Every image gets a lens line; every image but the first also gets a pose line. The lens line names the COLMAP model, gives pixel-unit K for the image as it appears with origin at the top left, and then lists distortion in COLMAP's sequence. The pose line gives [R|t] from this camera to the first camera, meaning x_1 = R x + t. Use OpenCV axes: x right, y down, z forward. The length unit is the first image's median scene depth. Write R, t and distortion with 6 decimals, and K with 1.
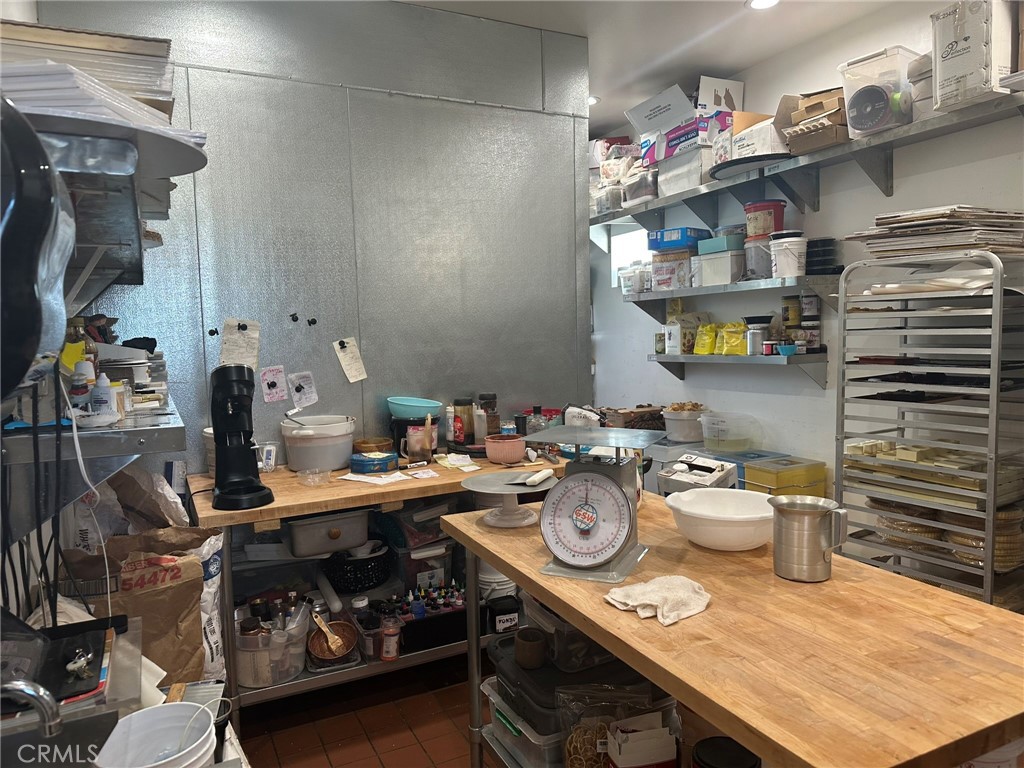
lens RADIAL K [[722.1, 0, 514.6], [0, 722.1, 385.9], [0, 0, 1]] dist [0.067776, -0.080481]
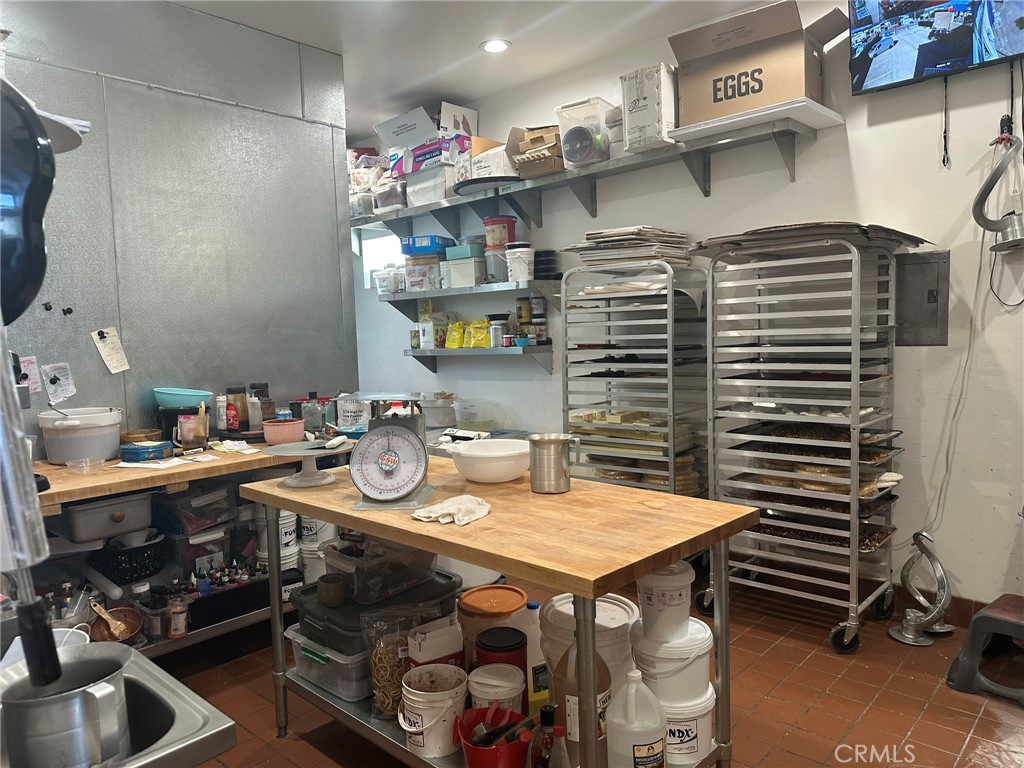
lens RADIAL K [[722.1, 0, 510.0], [0, 722.1, 387.4], [0, 0, 1]] dist [0.067776, -0.080481]
pose [[0.936614, -0.028303, 0.349219, -0.071450], [0.032704, 0.999443, -0.006711, 0.039339], [-0.348834, 0.017707, 0.937017, -0.117568]]
